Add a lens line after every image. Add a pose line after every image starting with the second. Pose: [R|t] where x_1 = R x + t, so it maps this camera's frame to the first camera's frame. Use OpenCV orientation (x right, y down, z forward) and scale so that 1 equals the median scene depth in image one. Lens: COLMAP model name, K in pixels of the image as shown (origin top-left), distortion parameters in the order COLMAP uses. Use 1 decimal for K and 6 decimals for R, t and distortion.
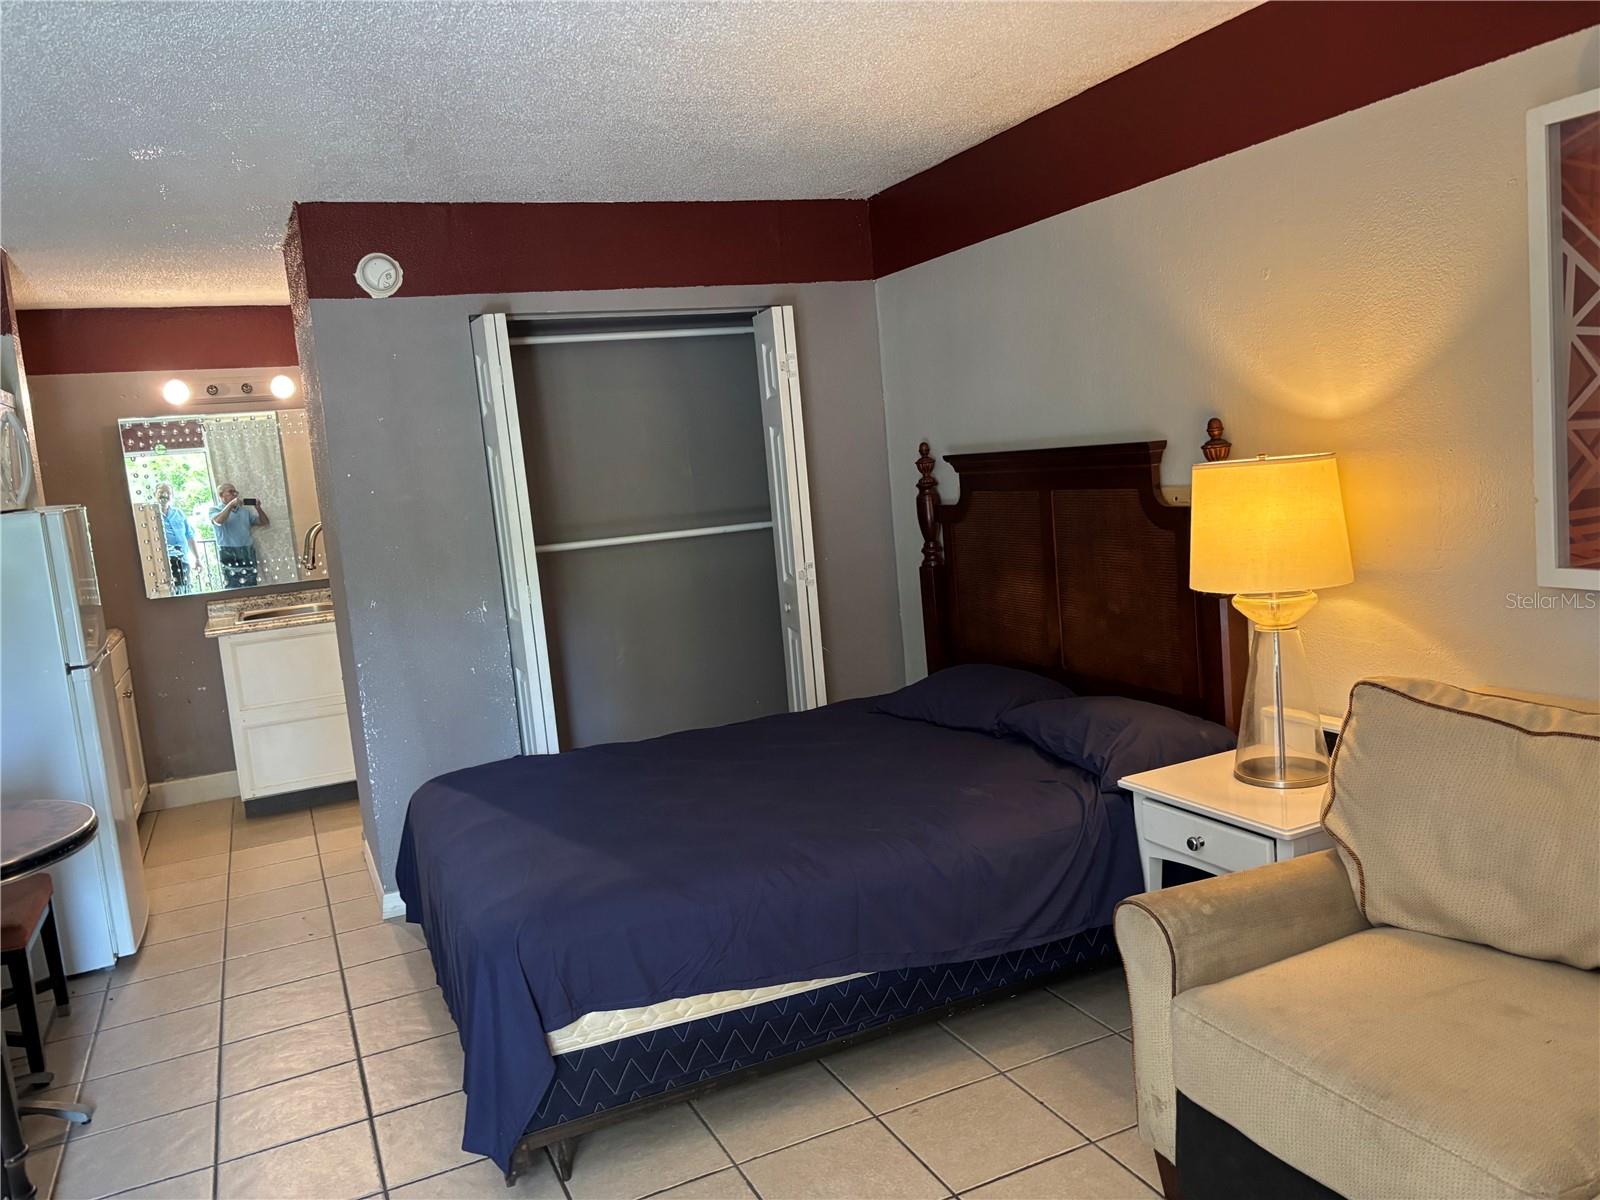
lens RADIAL K [[1205.0, 0, 802.7], [0, 1205.0, 604.1], [0, 0, 1]] dist [0.044047, -0.061770]
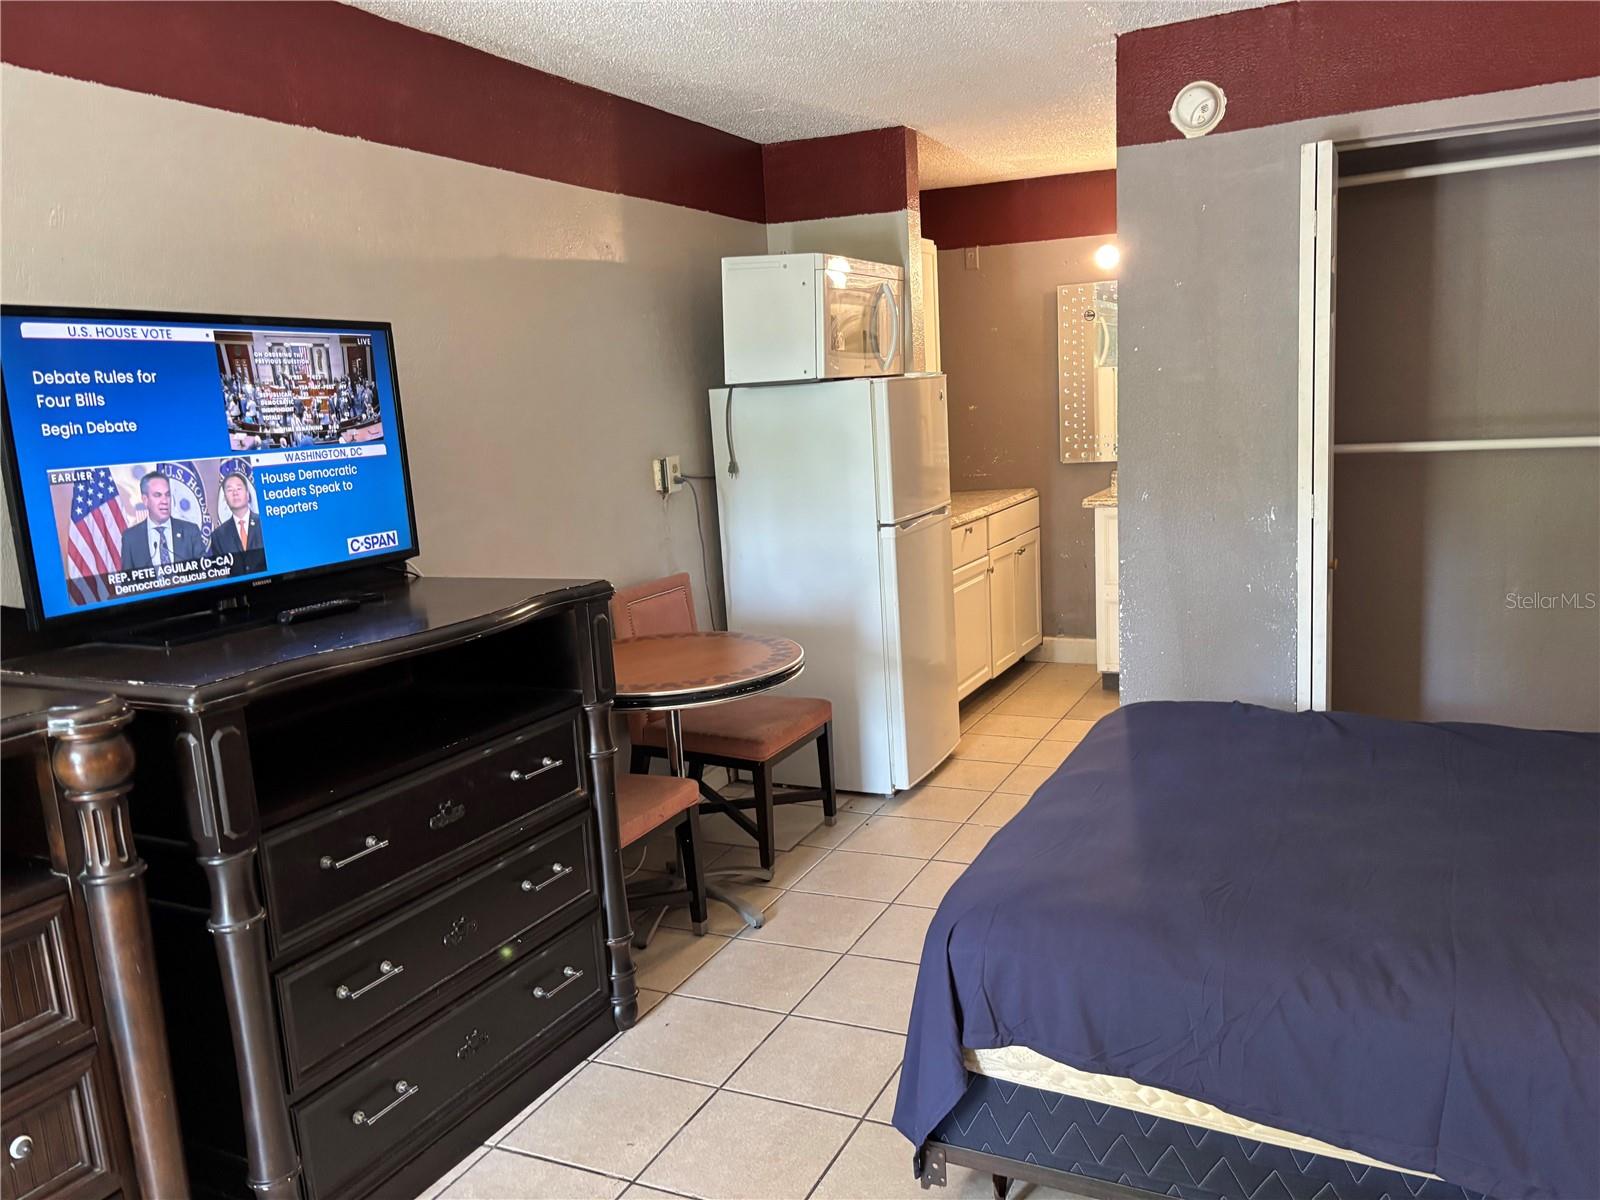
lens RADIAL K [[1205.0, 0, 802.7], [0, 1205.0, 604.1], [0, 0, 1]] dist [0.044047, -0.061770]
pose [[0.630305, 0.180074, -0.755175, 0.177877], [-0.091024, 0.983160, 0.158465, -0.040807], [0.770993, -0.031142, 0.636081, 0.237410]]
